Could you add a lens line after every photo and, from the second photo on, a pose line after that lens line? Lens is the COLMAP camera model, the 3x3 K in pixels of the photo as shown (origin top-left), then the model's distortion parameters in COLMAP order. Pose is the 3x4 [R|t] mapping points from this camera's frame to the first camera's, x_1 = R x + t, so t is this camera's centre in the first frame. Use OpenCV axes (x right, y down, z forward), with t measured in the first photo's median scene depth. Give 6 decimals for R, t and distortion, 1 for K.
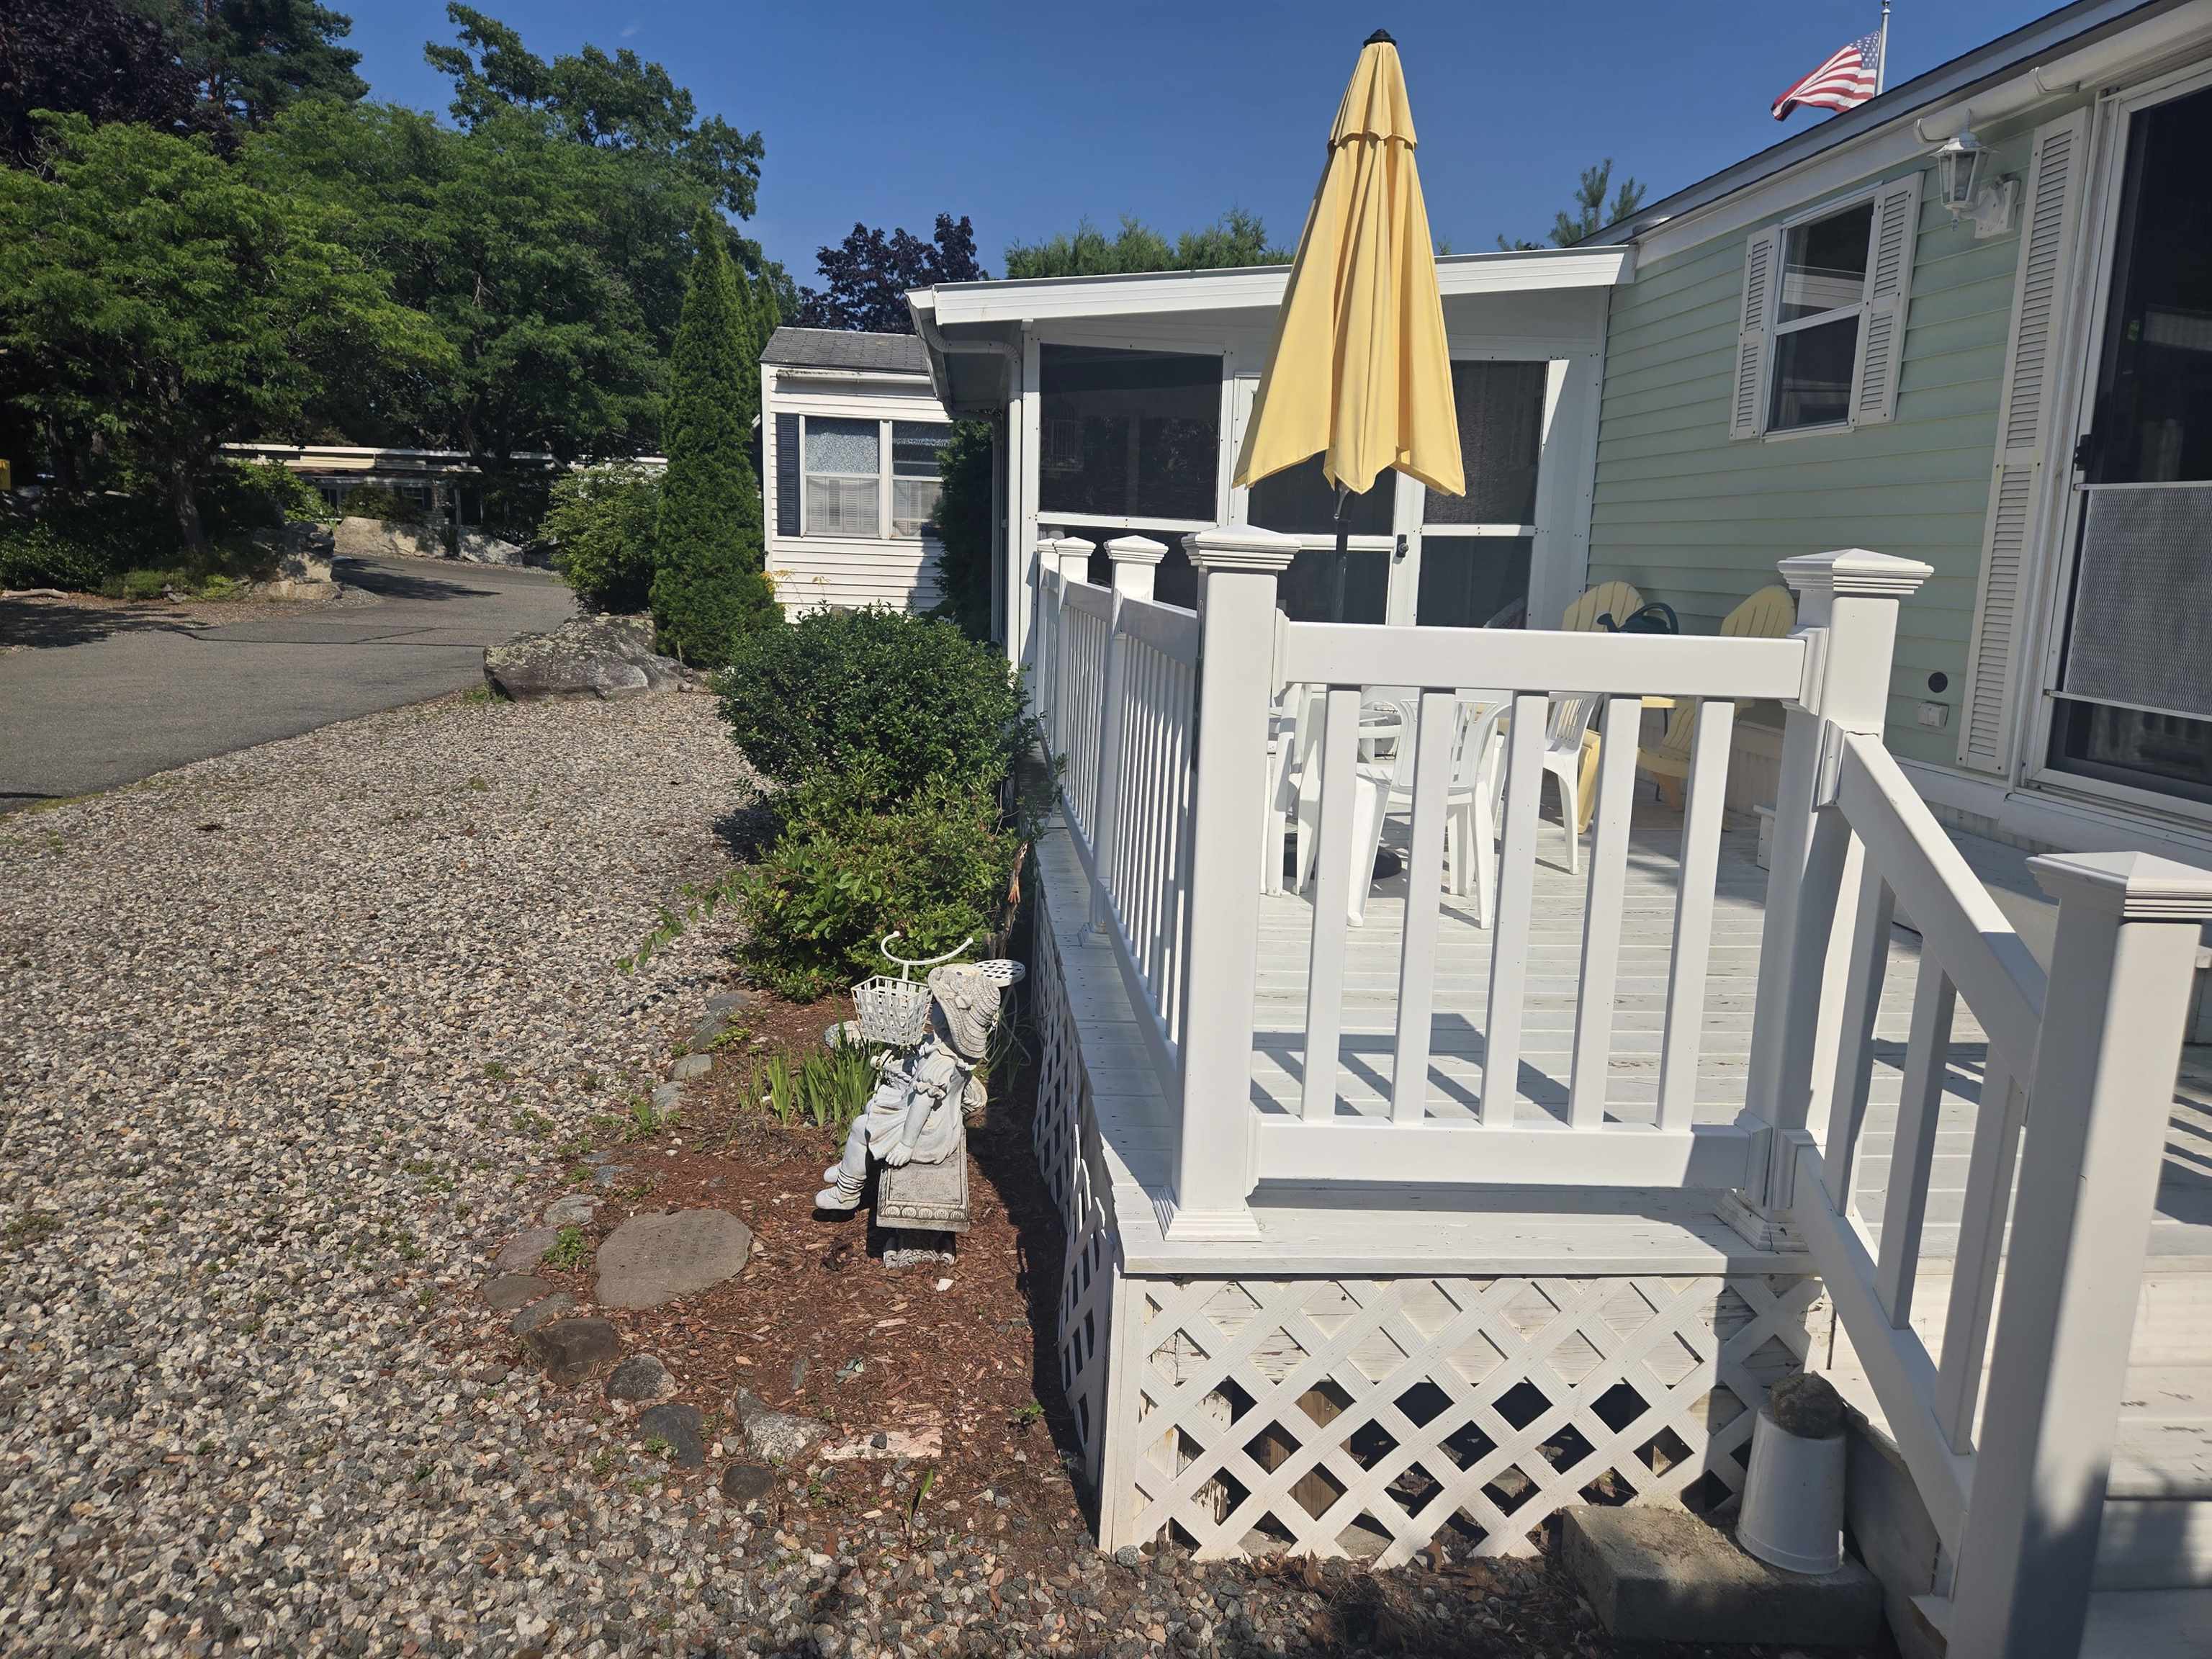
lens RADIAL K [[1488.4, 0, 1109.0], [0, 1488.4, 801.1], [0, 0, 1]] dist [0.079903, -0.074083]
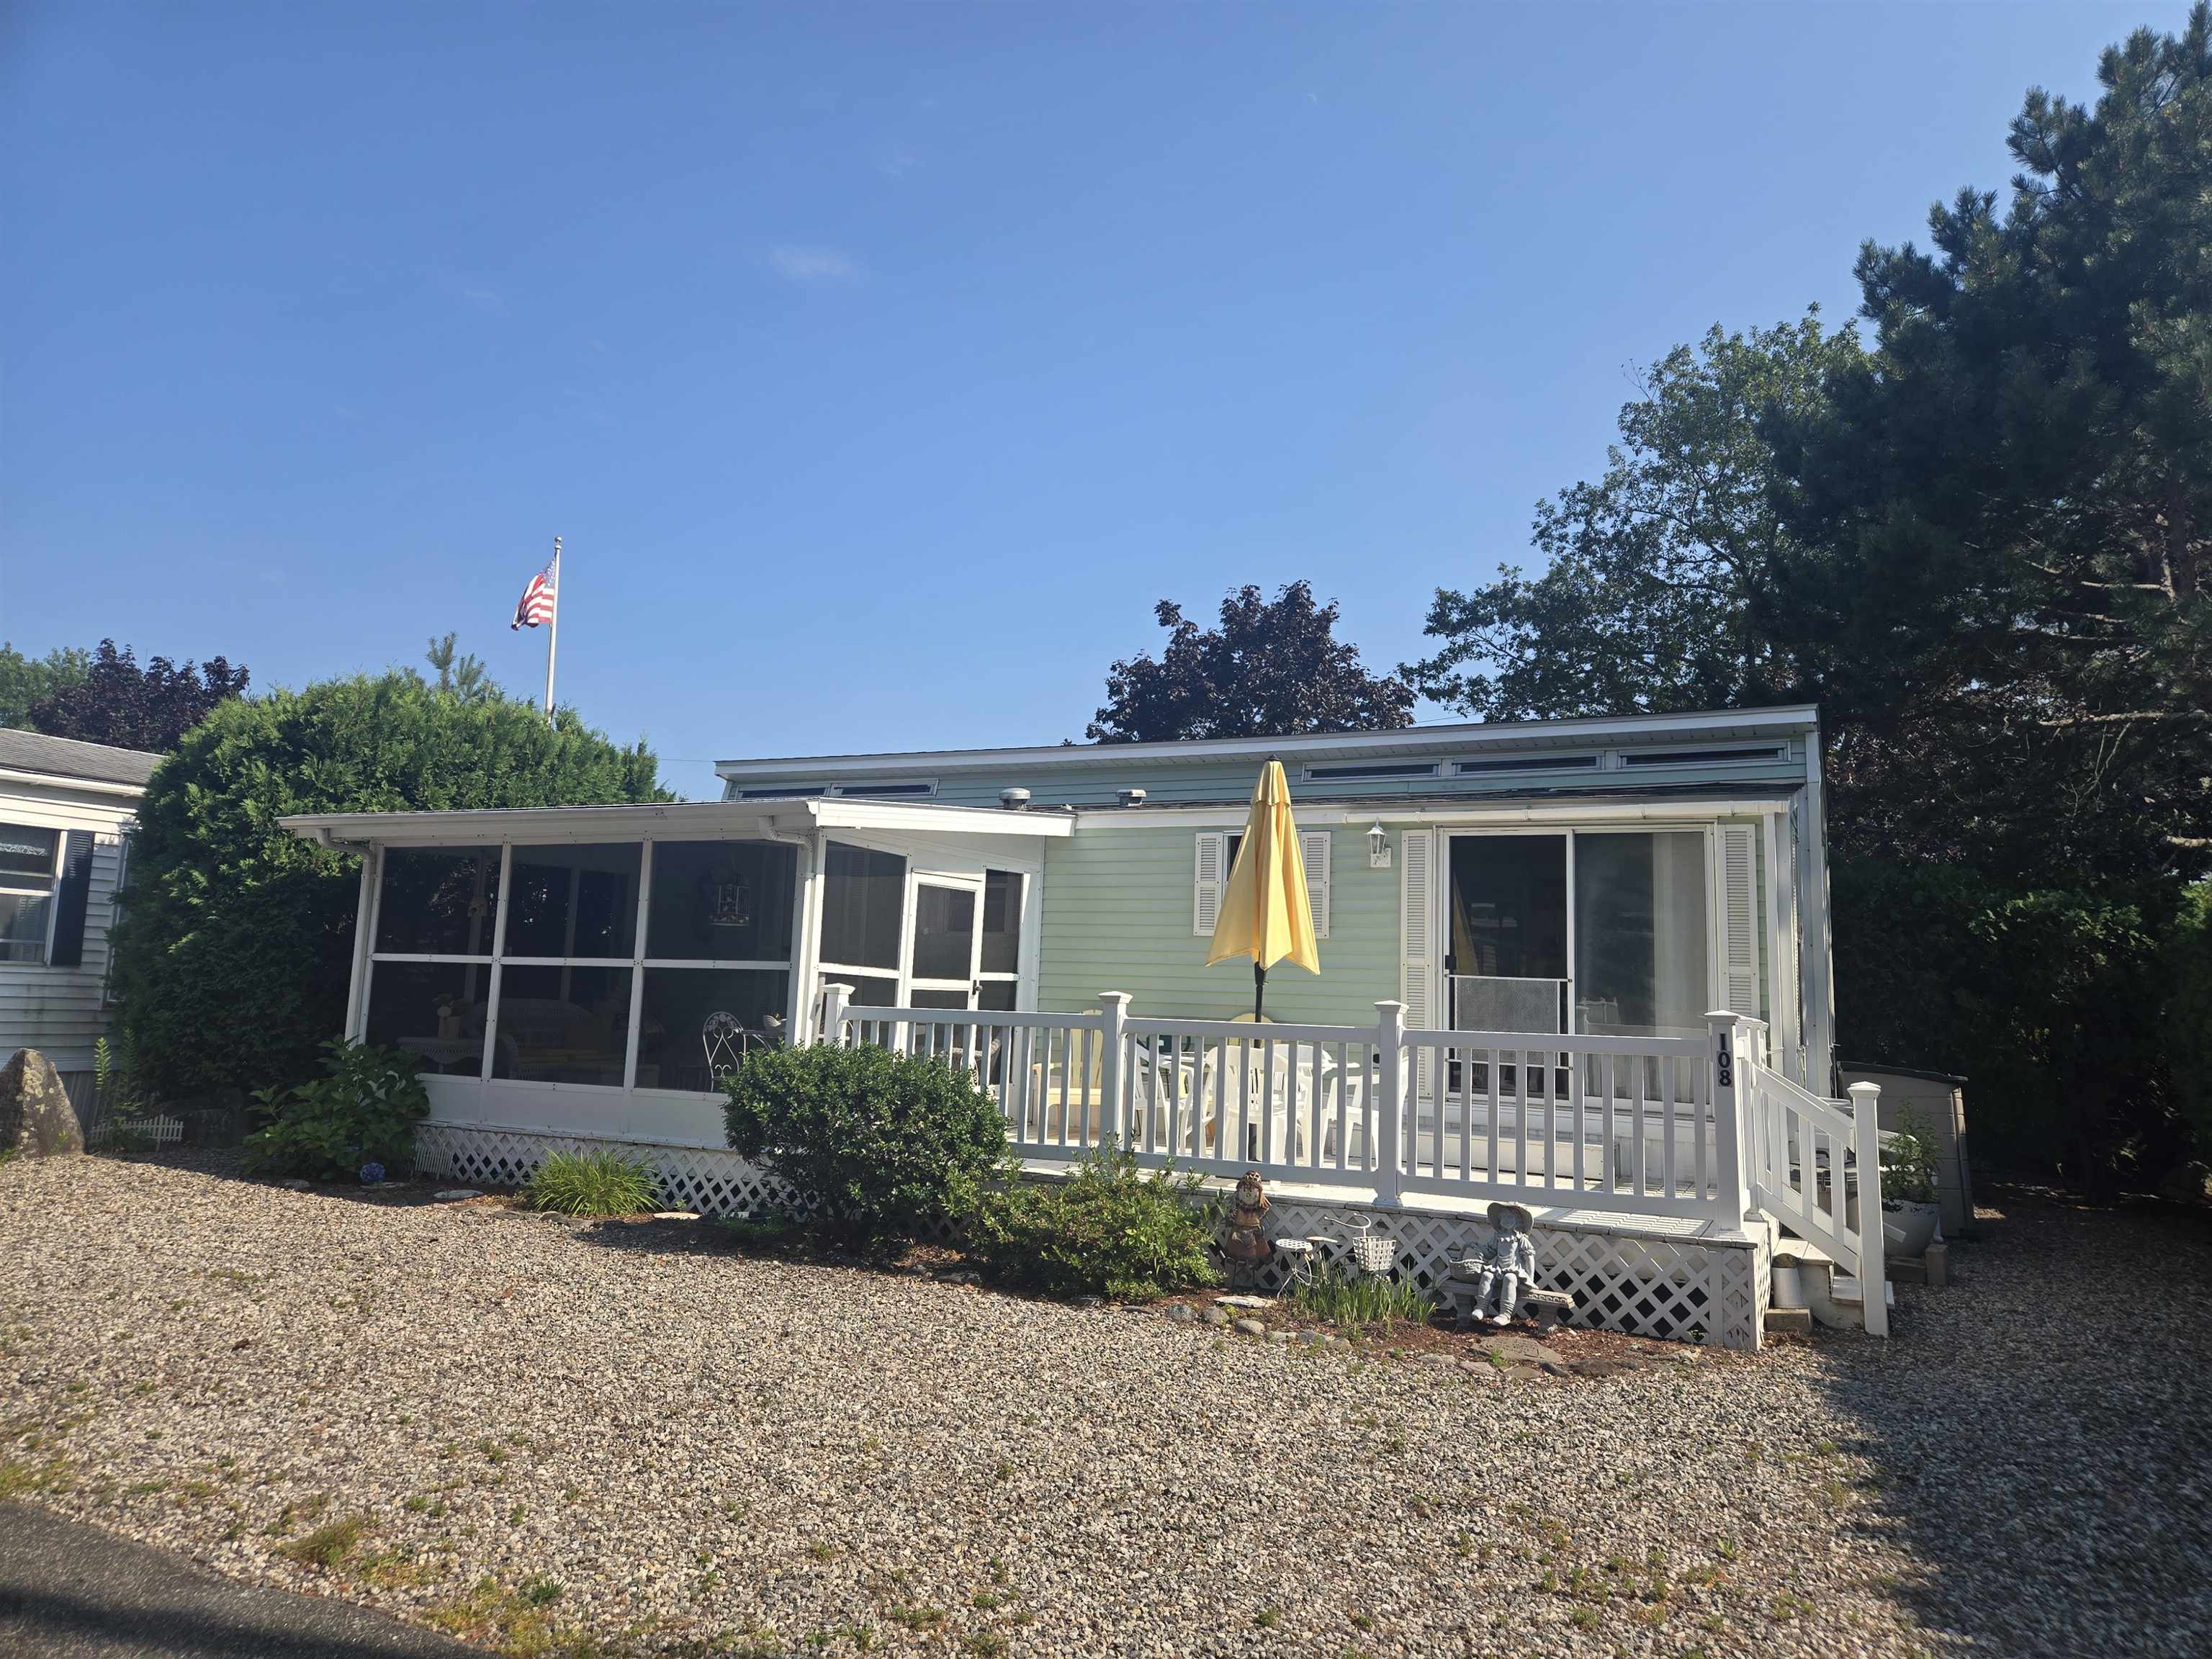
lens RADIAL K [[1486.7, 0, 1094.3], [0, 1486.7, 793.3], [0, 0, 1]] dist [0.082536, -0.078306]
pose [[0.531024, 0.103628, 0.840996, -1.533822], [0.125764, 0.971863, -0.199164, -0.070730], [-0.837972, 0.211528, 0.503050, 0.162482]]
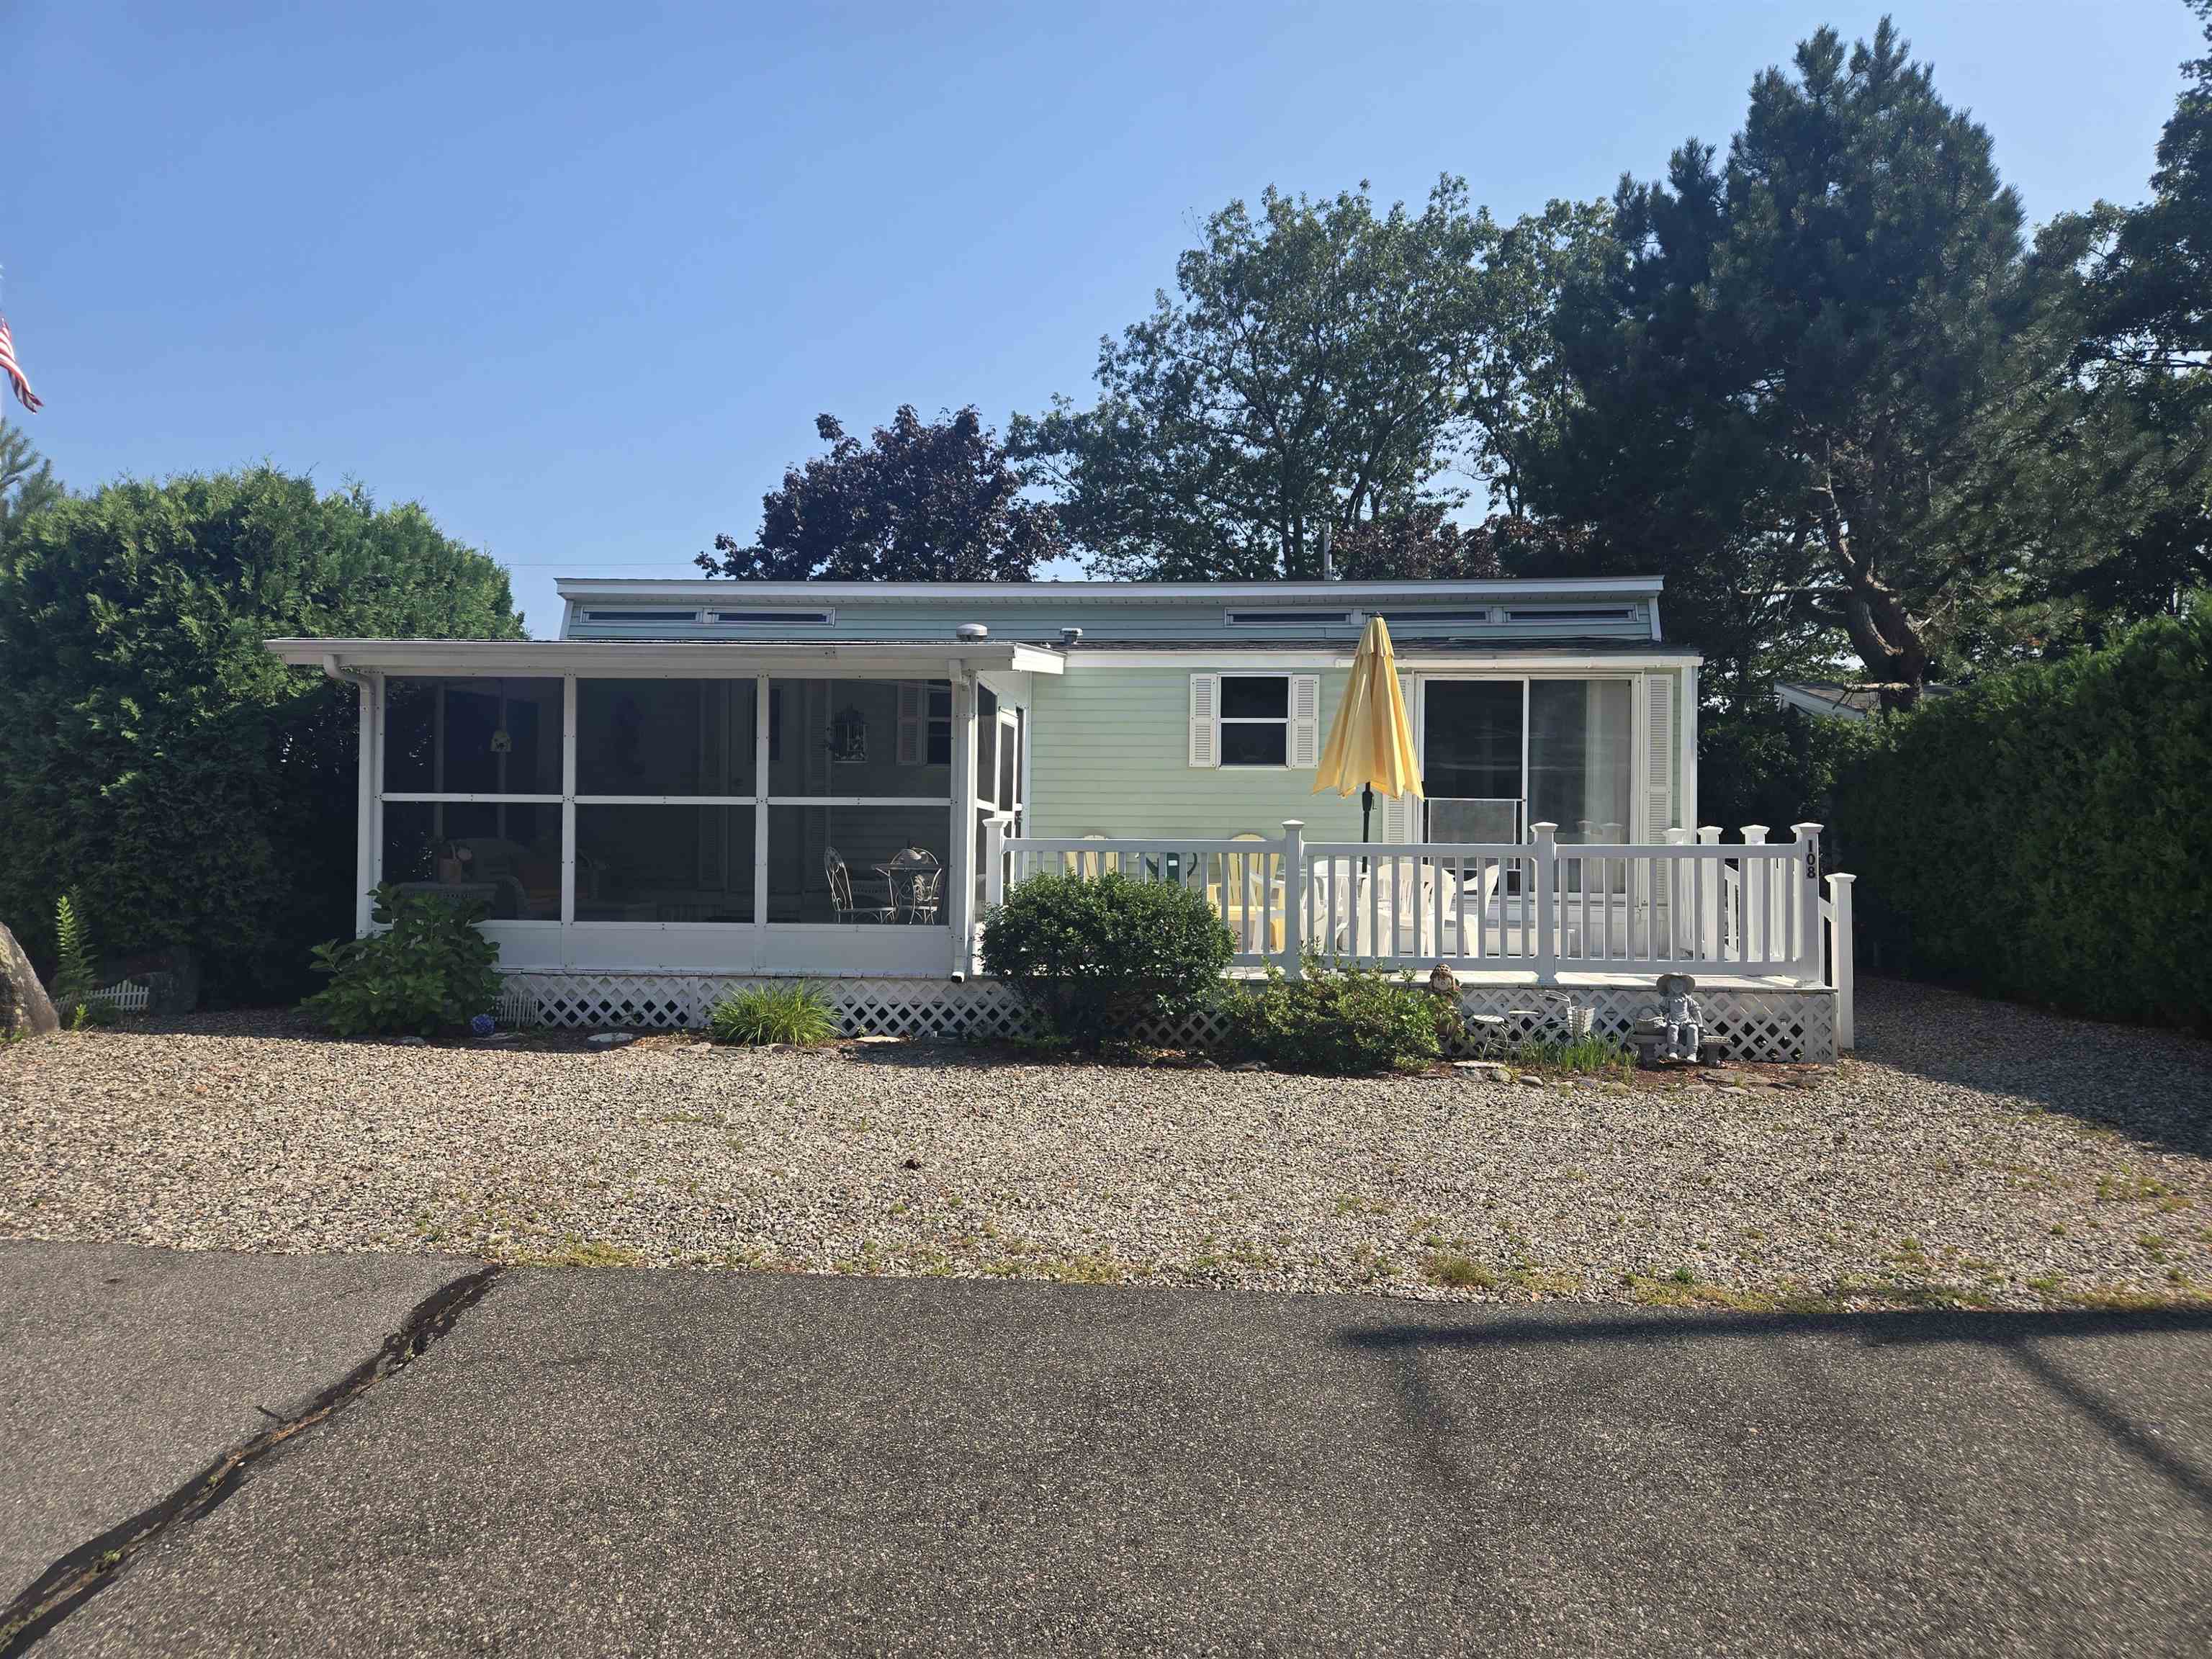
lens RADIAL K [[1506.2, 0, 1060.8], [0, 1506.2, 804.9], [0, 0, 1]] dist [0.084429, -0.085074]
pose [[0.169118, -0.016583, 0.985456, -2.078614], [0.162760, 0.986601, -0.011330, -0.238118], [-0.972064, 0.162309, 0.169551, 1.028257]]
